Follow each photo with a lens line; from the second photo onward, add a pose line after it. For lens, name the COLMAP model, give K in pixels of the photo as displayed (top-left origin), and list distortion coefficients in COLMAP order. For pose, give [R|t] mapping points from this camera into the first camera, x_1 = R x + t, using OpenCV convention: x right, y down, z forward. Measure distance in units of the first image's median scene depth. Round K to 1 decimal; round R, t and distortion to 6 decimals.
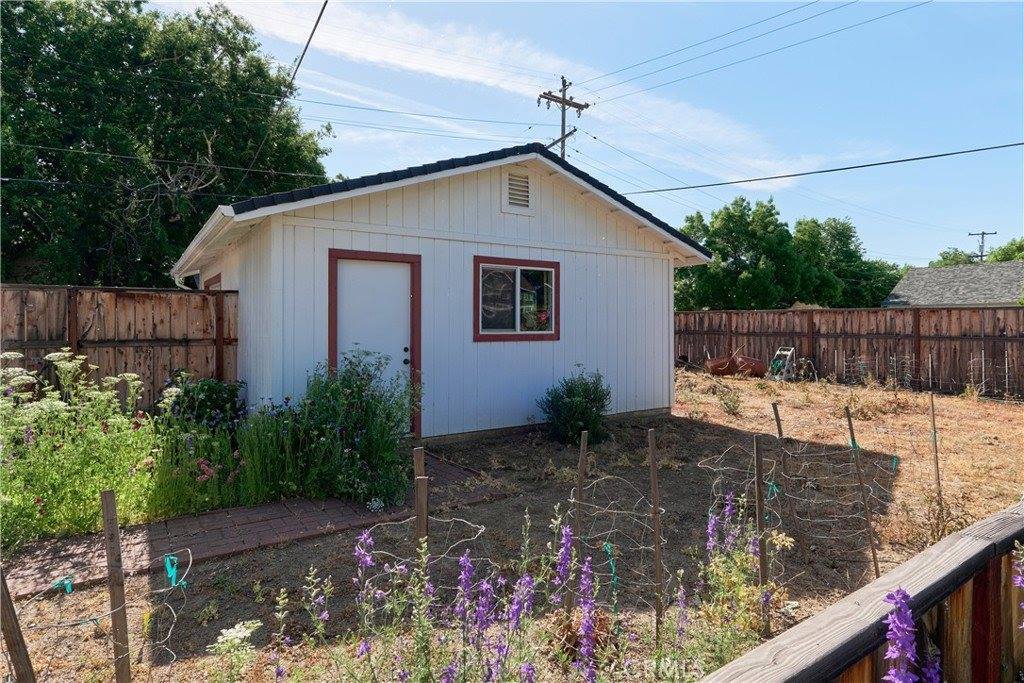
lens RADIAL K [[553.7, 0, 510.6], [0, 553.7, 320.7], [0, 0, 1]] dist [0.002022, 0.001241]
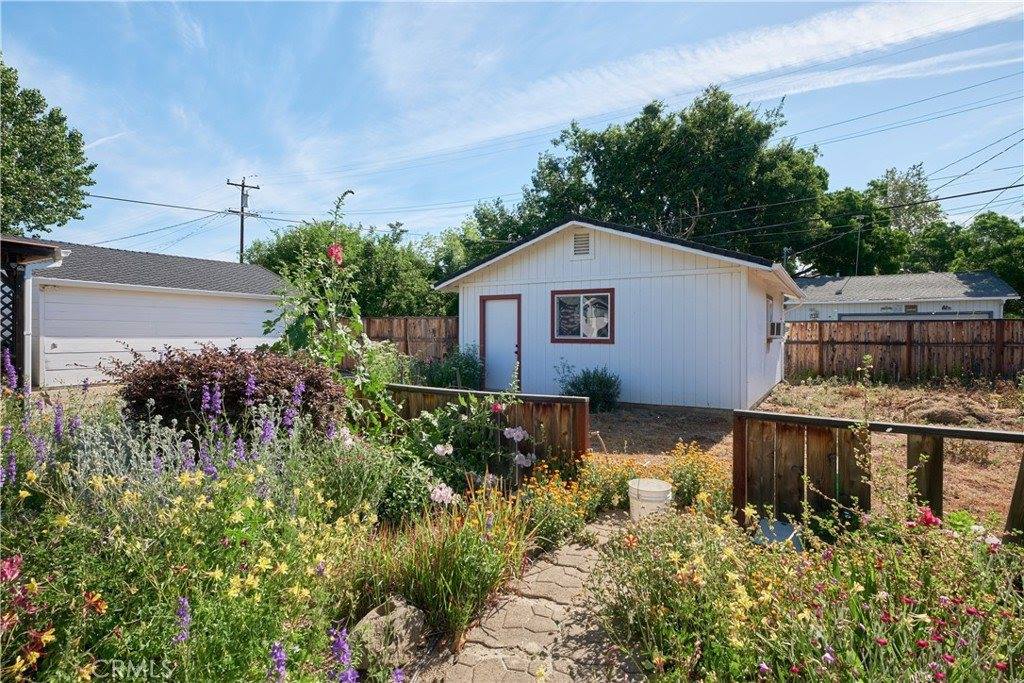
lens RADIAL K [[508.4, 0, 512.0], [0, 508.4, 341.5], [0, 0, 1]] dist [-0.000575, -0.000010]
pose [[0.415621, 0.016894, -0.909381, 0.598547], [-0.000861, 0.999834, 0.018181, 0.003125], [0.909538, -0.006773, 0.415567, 0.123614]]
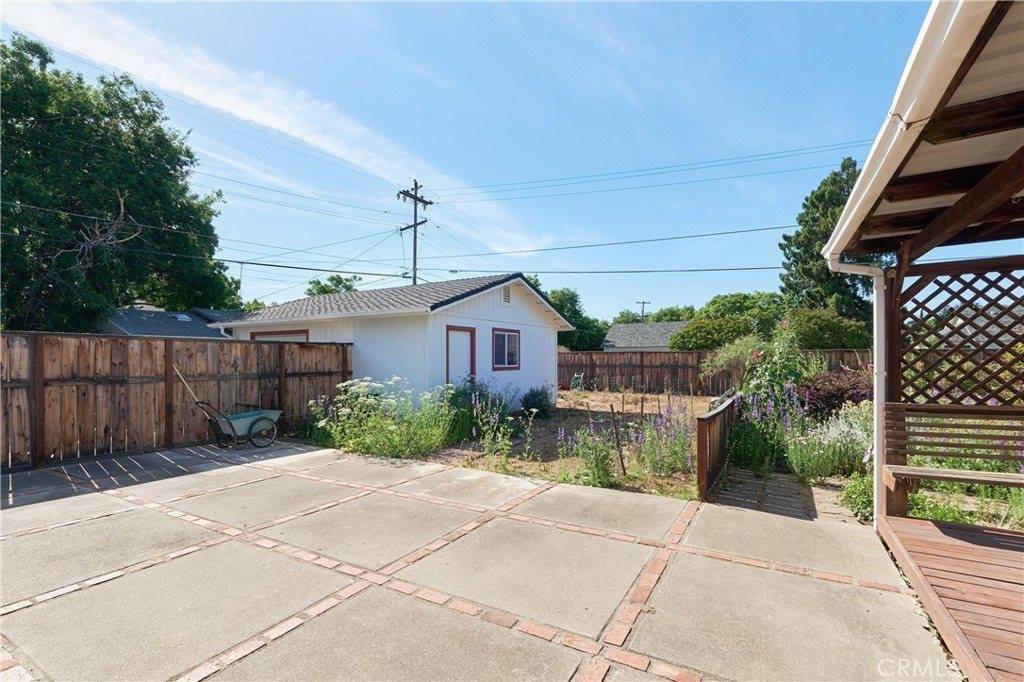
lens RADIAL K [[454.2, 0, 498.3], [0, 454.2, 364.4], [0, 0, 1]] dist [-0.000324, -0.000081]
pose [[0.916780, -0.009119, 0.399288, -0.328189], [0.001719, 0.999820, 0.018887, -0.007595], [-0.399389, -0.016629, 0.916631, -0.236398]]
